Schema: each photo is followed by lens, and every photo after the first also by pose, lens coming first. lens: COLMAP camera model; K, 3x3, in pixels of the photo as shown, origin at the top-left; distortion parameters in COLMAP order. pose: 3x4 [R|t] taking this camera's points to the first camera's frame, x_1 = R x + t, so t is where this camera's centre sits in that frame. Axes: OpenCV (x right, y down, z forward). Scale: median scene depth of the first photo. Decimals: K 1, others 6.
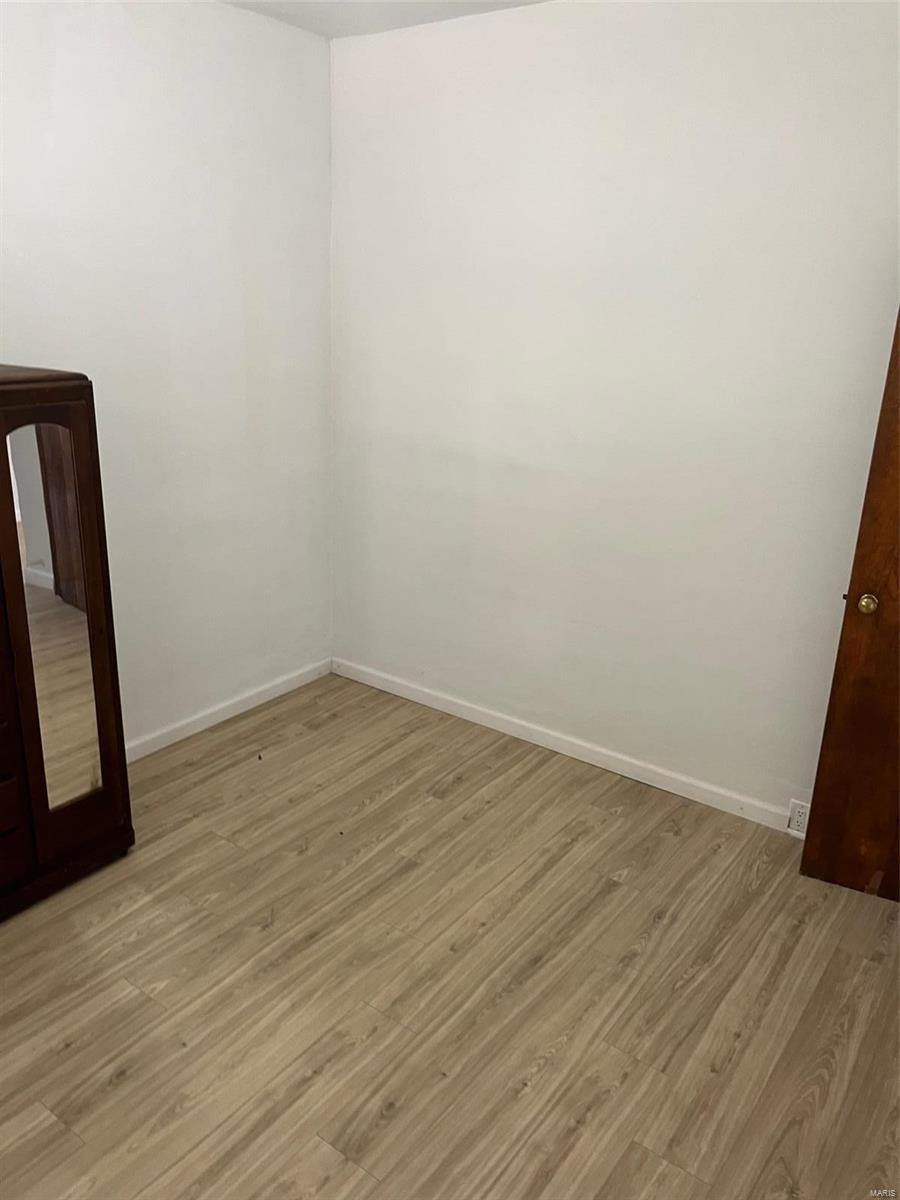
lens RADIAL K [[909.1, 0, 460.4], [0, 909.1, 588.6], [0, 0, 1]] dist [0.063168, -0.086400]
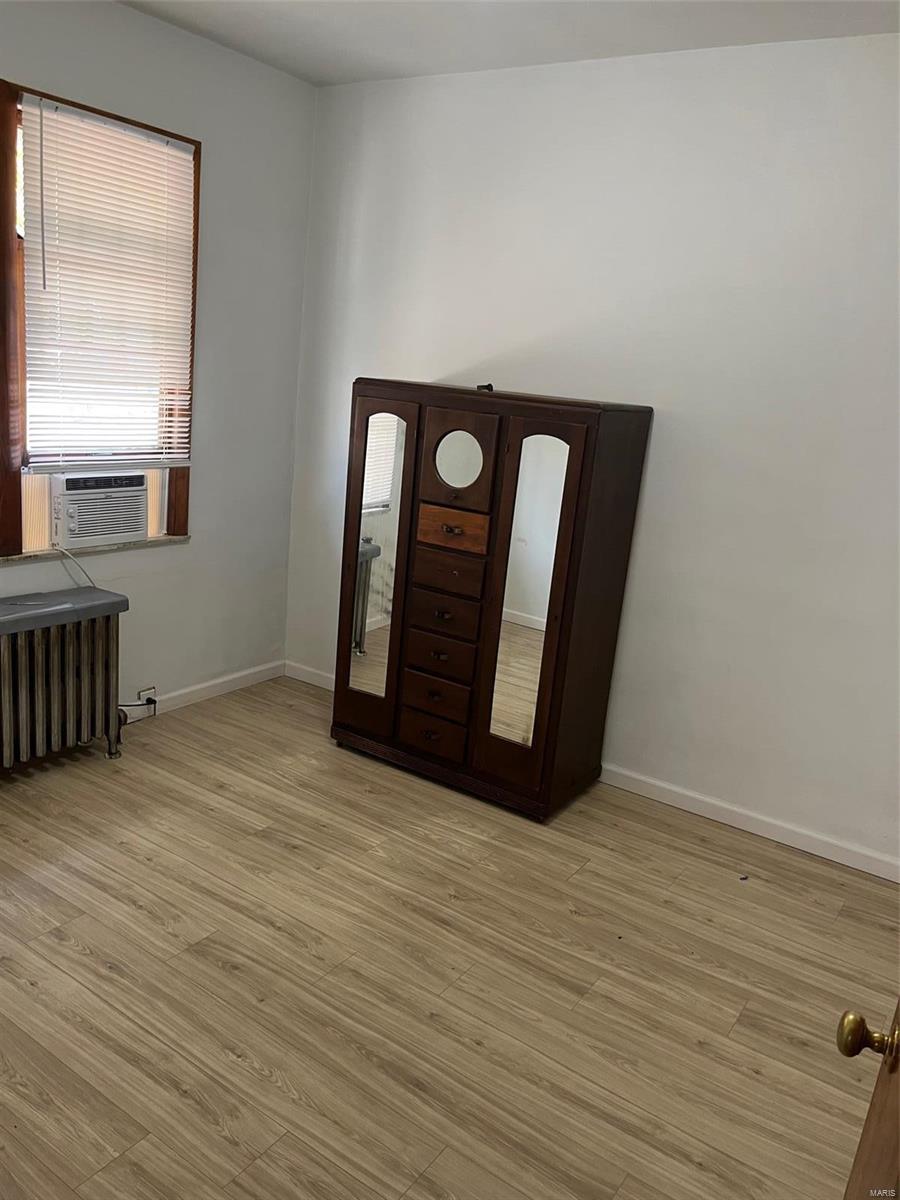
lens RADIAL K [[909.1, 0, 455.2], [0, 909.1, 611.4], [0, 0, 1]] dist [0.063168, -0.086400]
pose [[0.034482, 0.231577, -0.972205, 0.810326], [-0.387520, 0.899775, 0.200581, -0.162168], [0.921216, 0.369832, 0.120767, 0.790774]]
